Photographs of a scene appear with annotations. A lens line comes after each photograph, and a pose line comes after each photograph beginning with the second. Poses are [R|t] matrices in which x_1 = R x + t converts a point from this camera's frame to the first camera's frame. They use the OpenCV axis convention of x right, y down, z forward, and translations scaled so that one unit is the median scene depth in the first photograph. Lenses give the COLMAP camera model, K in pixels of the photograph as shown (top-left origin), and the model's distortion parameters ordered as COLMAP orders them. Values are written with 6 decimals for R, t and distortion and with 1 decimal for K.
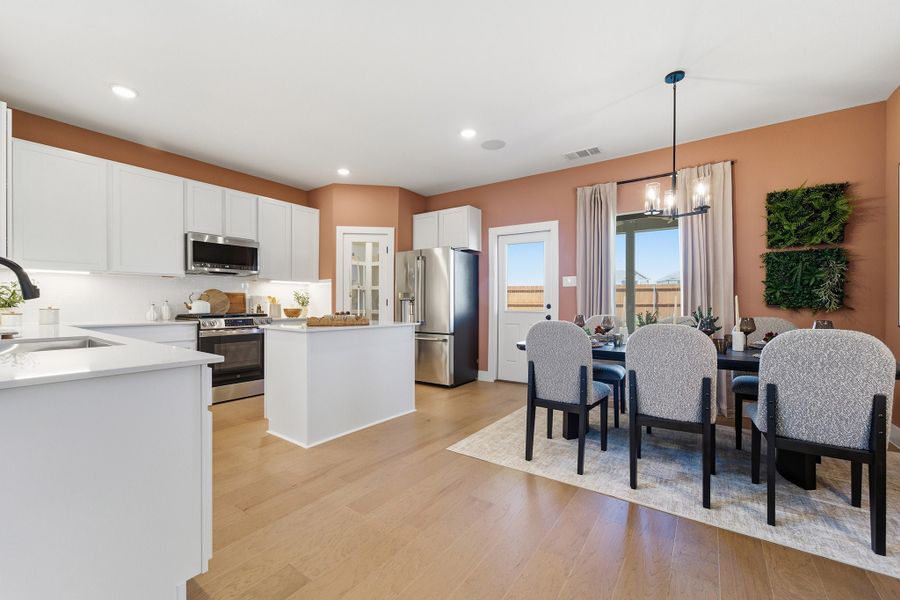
lens RADIAL K [[371.7, 0, 446.1], [0, 371.7, 301.2], [0, 0, 1]] dist [-0.008700, 0.005767]
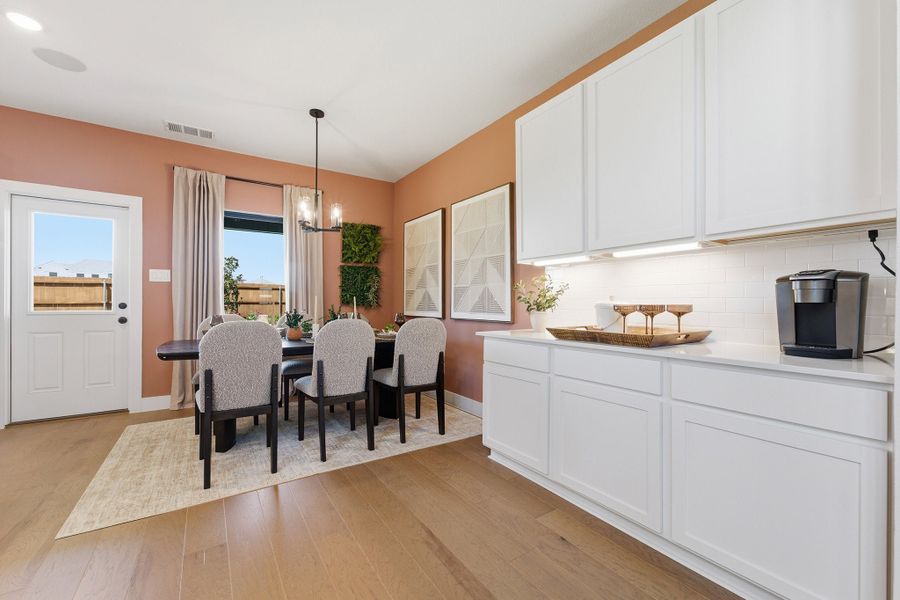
lens RADIAL K [[371.7, 0, 448.4], [0, 371.7, 300.8], [0, 0, 1]] dist [-0.008700, 0.005767]
pose [[0.357730, 0.002877, 0.933821, -0.227686], [-0.007131, 0.999975, -0.000349, -0.000977], [-0.933798, -0.006535, 0.357741, 0.114470]]
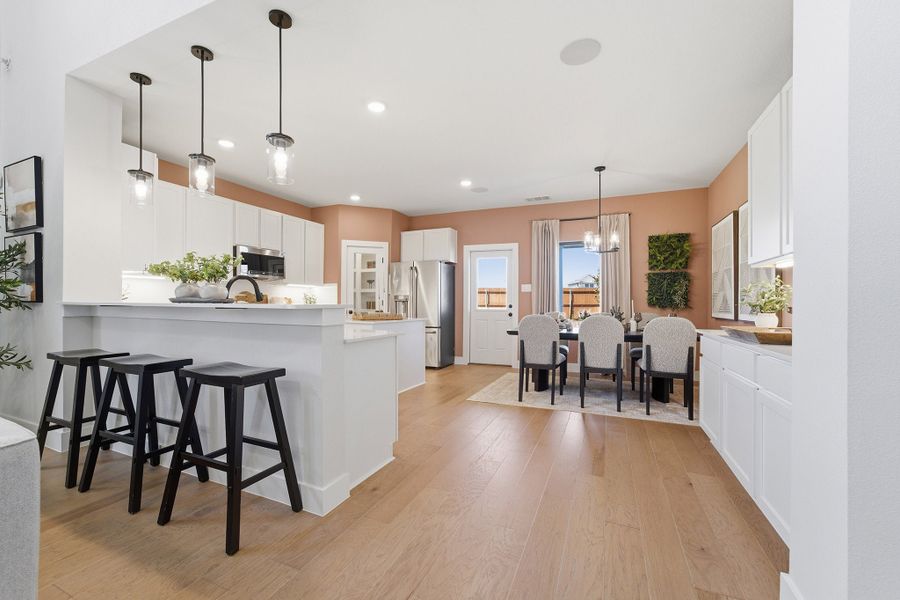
lens RADIAL K [[371.7, 0, 450.6], [0, 371.7, 299.1], [0, 0, 1]] dist [-0.008700, 0.005767]
pose [[0.977324, 0.004259, 0.211709, -0.257600], [-0.003100, 0.999978, -0.005807, -0.004239], [-0.211729, 0.005019, 0.977316, -0.319765]]
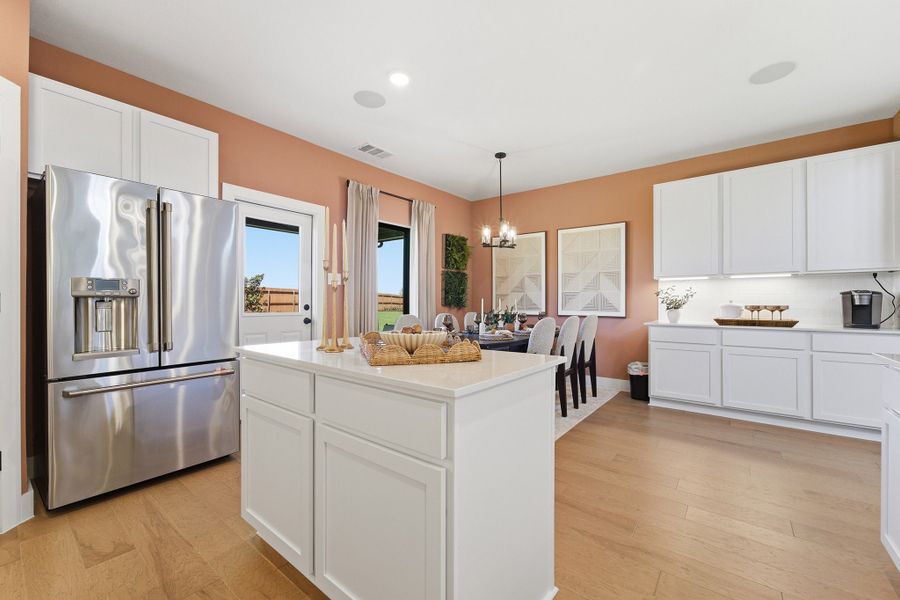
lens RADIAL K [[371.7, 0, 446.9], [0, 371.7, 301.7], [0, 0, 1]] dist [-0.008700, 0.005767]
pose [[0.042482, -0.001038, 0.999097, -0.602394], [-0.007680, 0.999970, 0.001366, -0.002385], [-0.999068, -0.007731, 0.042473, 0.762416]]
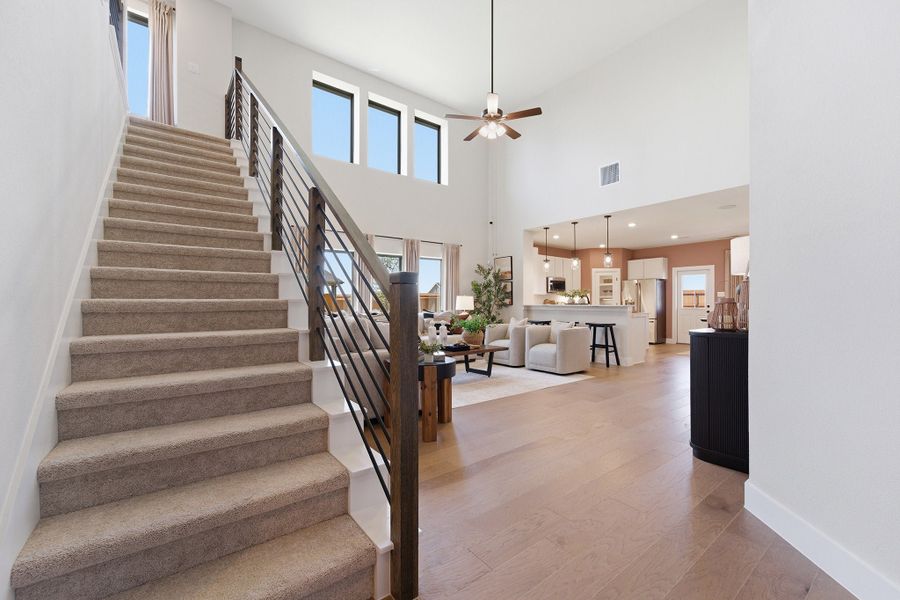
lens RADIAL K [[371.7, 0, 447.6], [0, 371.7, 299.8], [0, 0, 1]] dist [-0.008700, 0.005767]
pose [[0.957769, -0.001835, -0.287532, -0.605031], [0.000665, 0.999991, -0.004167, -0.018146], [0.287537, 0.003800, 0.957762, -1.624257]]
